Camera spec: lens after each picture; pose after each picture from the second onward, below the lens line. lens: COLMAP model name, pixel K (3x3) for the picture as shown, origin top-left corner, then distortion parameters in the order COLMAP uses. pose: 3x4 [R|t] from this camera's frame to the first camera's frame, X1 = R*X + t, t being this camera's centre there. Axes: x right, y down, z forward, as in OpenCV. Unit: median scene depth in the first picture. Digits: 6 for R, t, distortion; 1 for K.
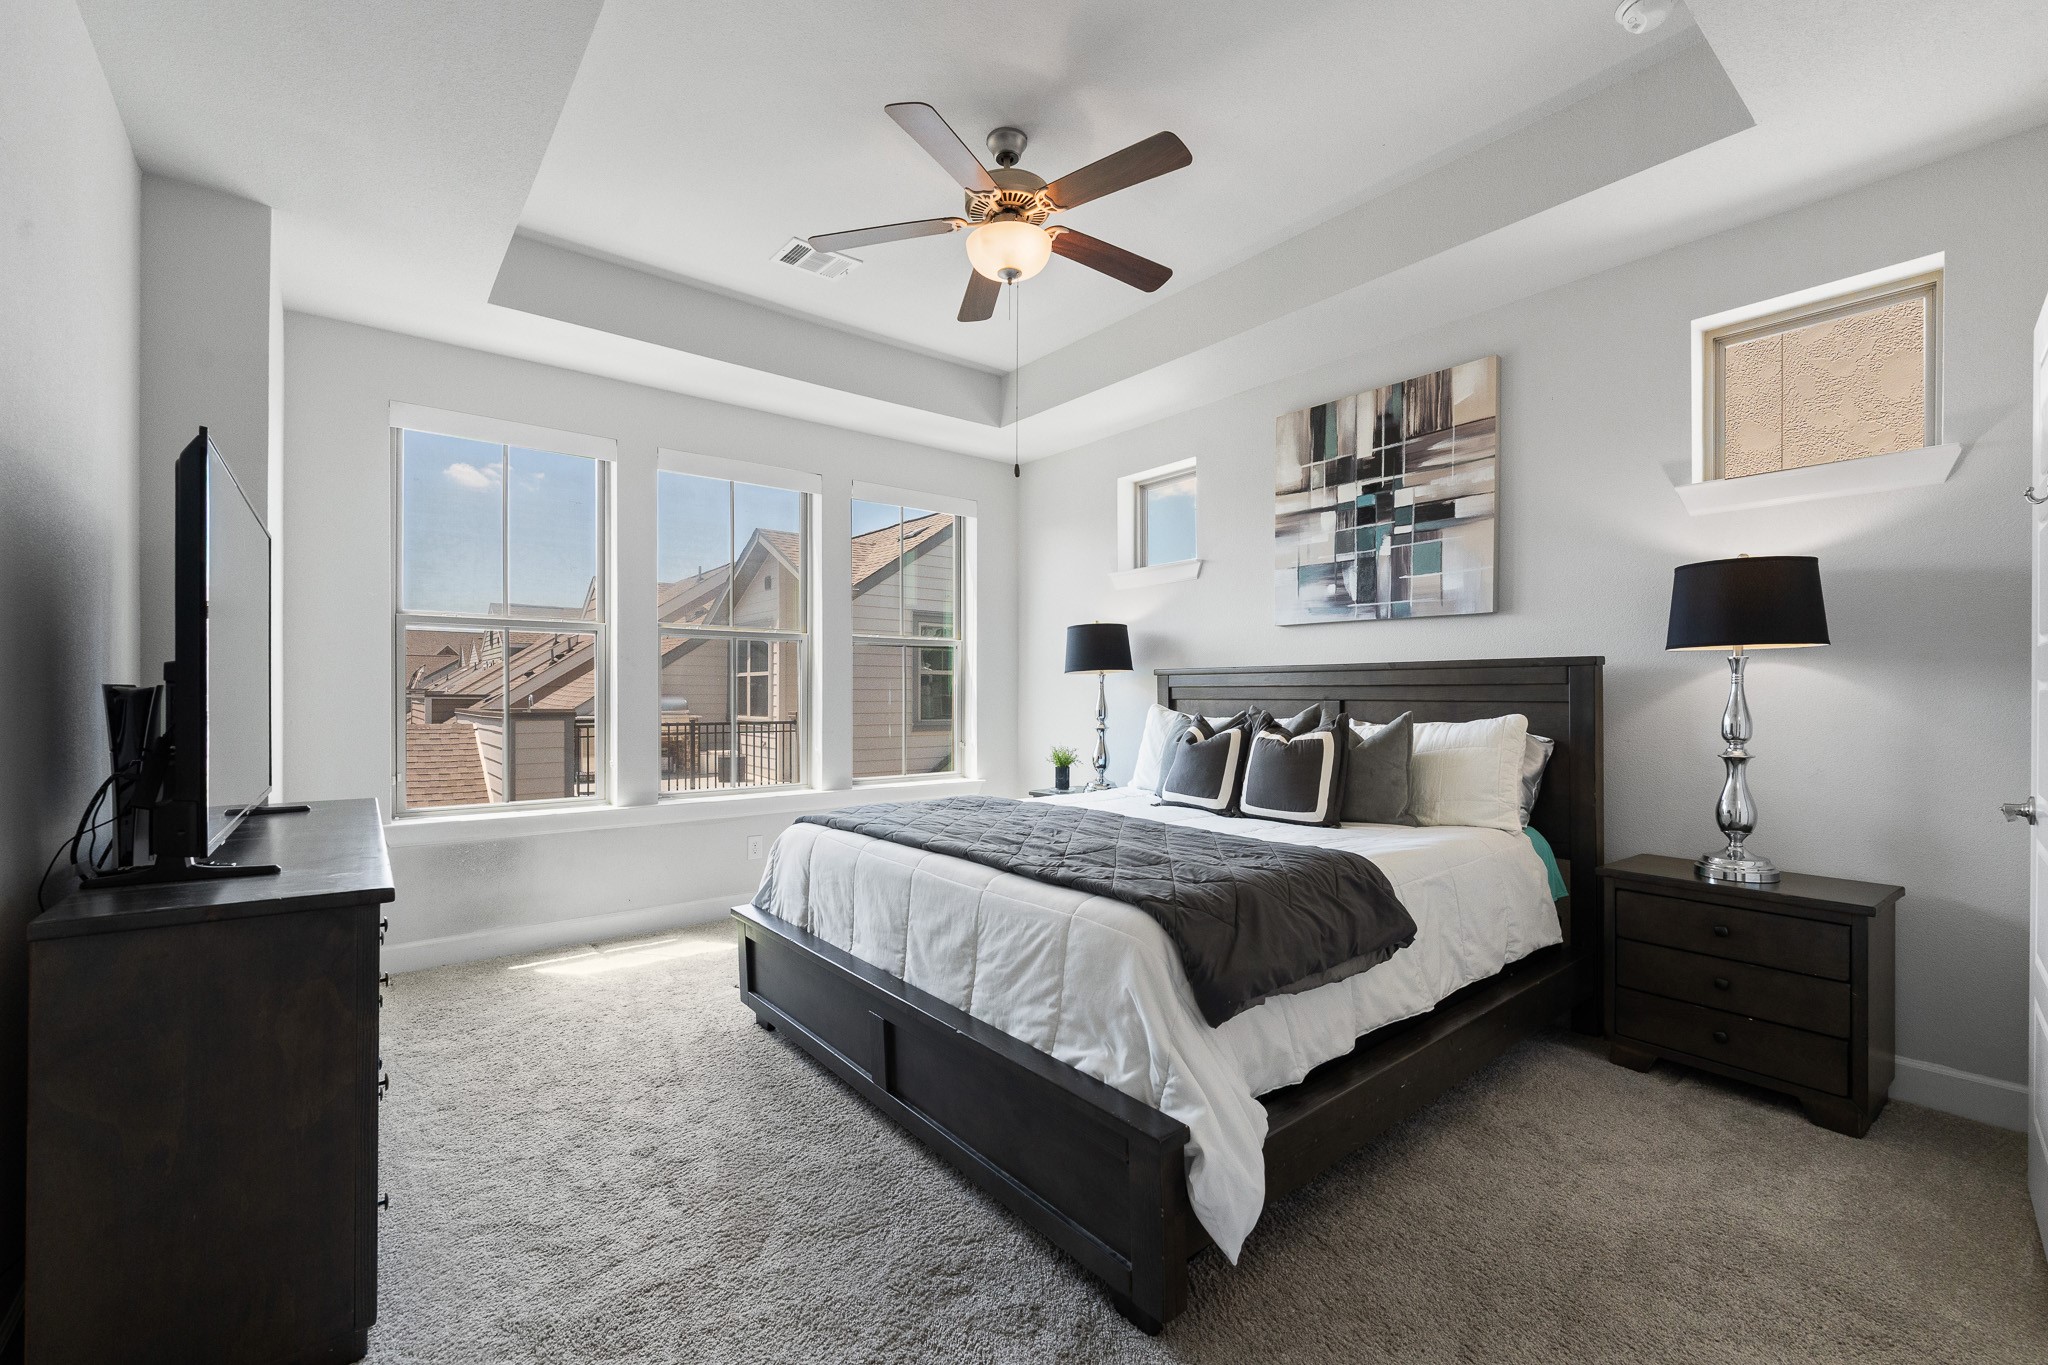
lens RADIAL K [[833.8, 0, 1023.5], [0, 833.8, 696.2], [0, 0, 1]] dist [0.000809, -0.001720]
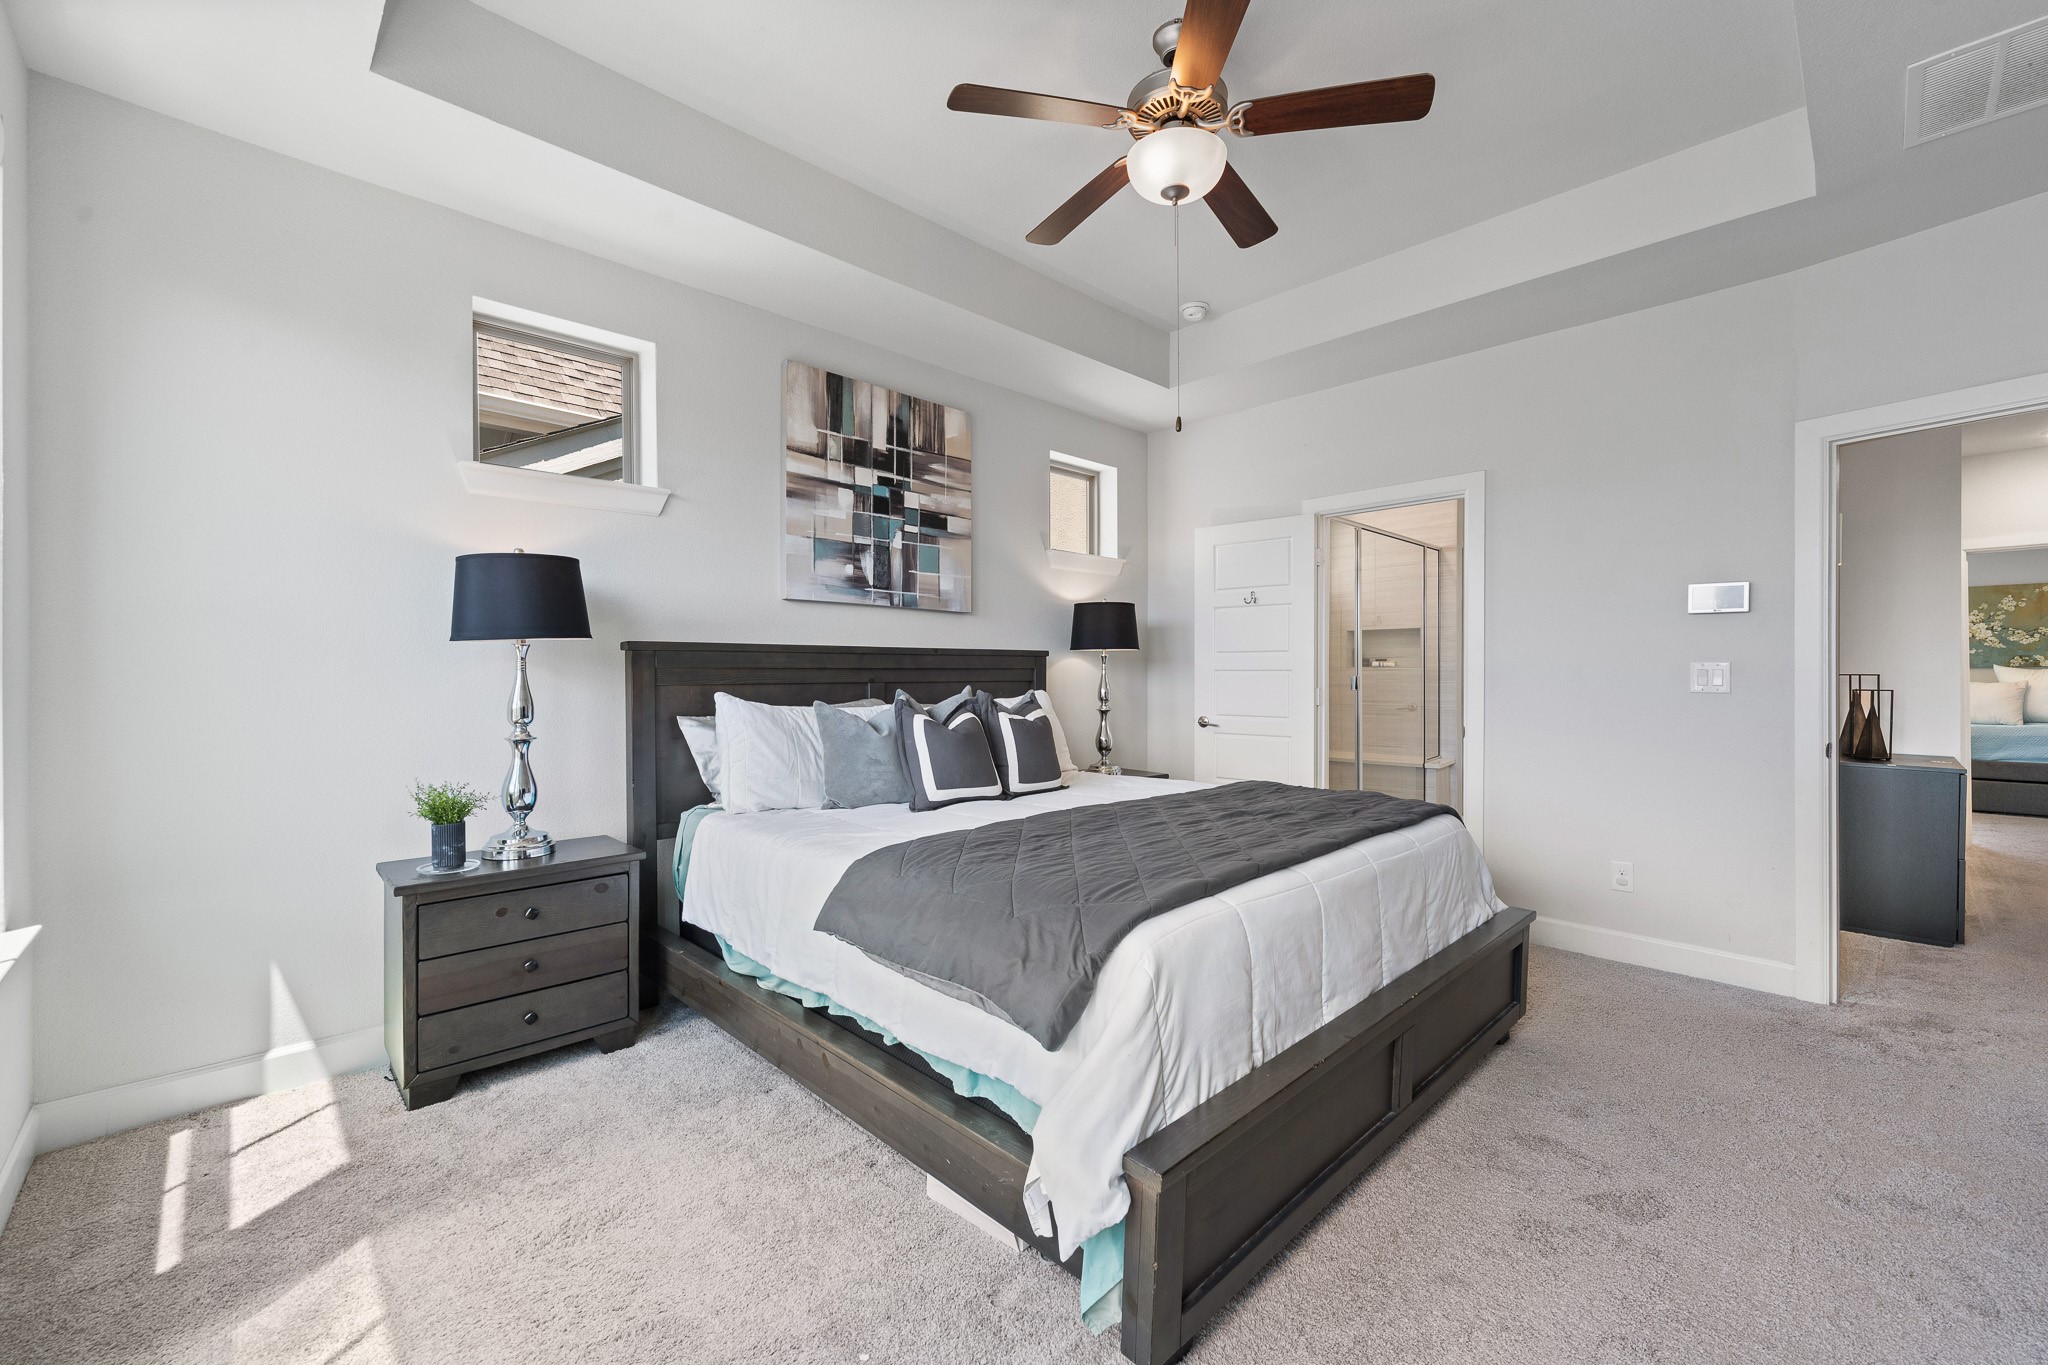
lens RADIAL K [[833.8, 0, 1028.7], [0, 833.8, 669.0], [0, 0, 1]] dist [0.000809, -0.001720]
pose [[-0.092127, 0.005358, 0.995733, -0.646154], [0.006535, 0.999967, -0.004776, -0.006210], [-0.995726, 0.006067, -0.092159, 0.919095]]
